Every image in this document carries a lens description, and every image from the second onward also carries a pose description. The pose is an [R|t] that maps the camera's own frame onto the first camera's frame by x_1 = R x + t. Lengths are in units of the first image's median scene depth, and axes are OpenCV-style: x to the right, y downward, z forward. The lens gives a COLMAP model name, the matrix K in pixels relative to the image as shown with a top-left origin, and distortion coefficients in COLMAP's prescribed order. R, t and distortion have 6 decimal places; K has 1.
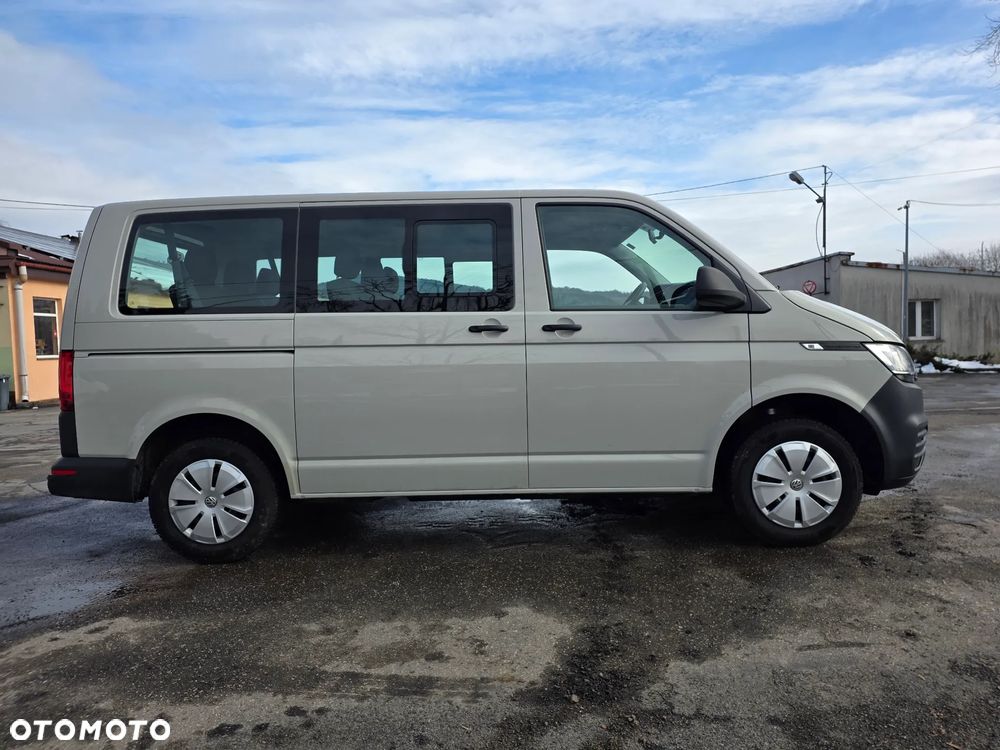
lens RADIAL K [[694.1, 0, 508.5], [0, 694.1, 378.5], [0, 0, 1]] dist [0.052498, -0.024461]
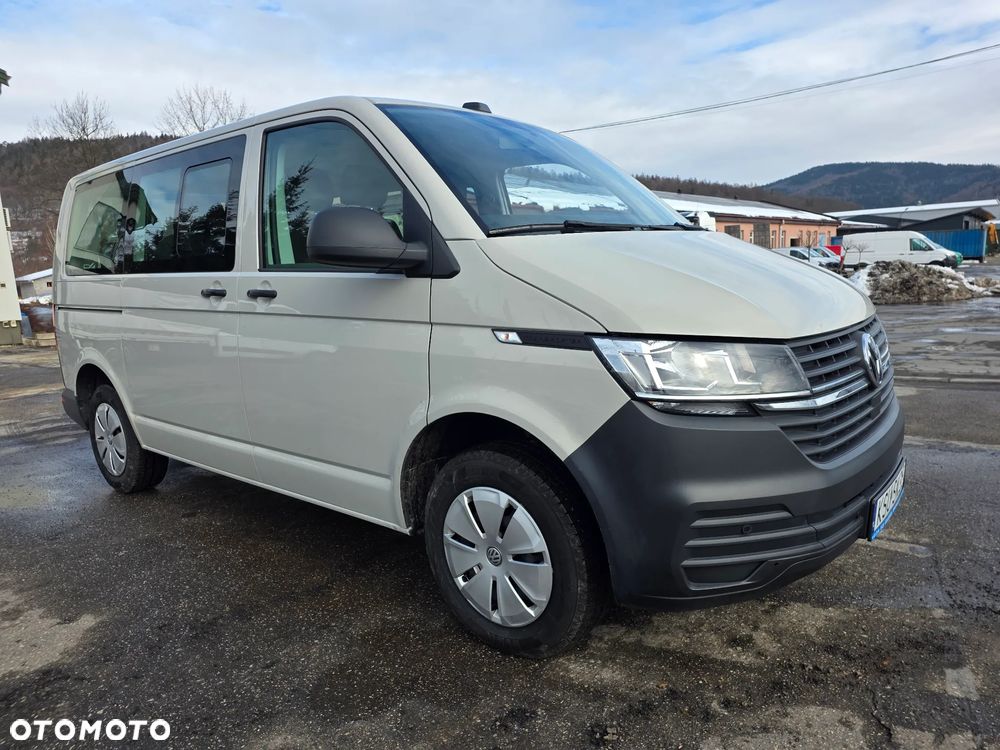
lens RADIAL K [[694.1, 0, 490.9], [0, 694.1, 375.2], [0, 0, 1]] dist [0.052498, -0.024461]
pose [[0.771254, 0.094436, -0.629484, 0.784280], [-0.010523, 0.990690, 0.135731, -0.091646], [0.636441, -0.098059, 0.765067, 0.543874]]
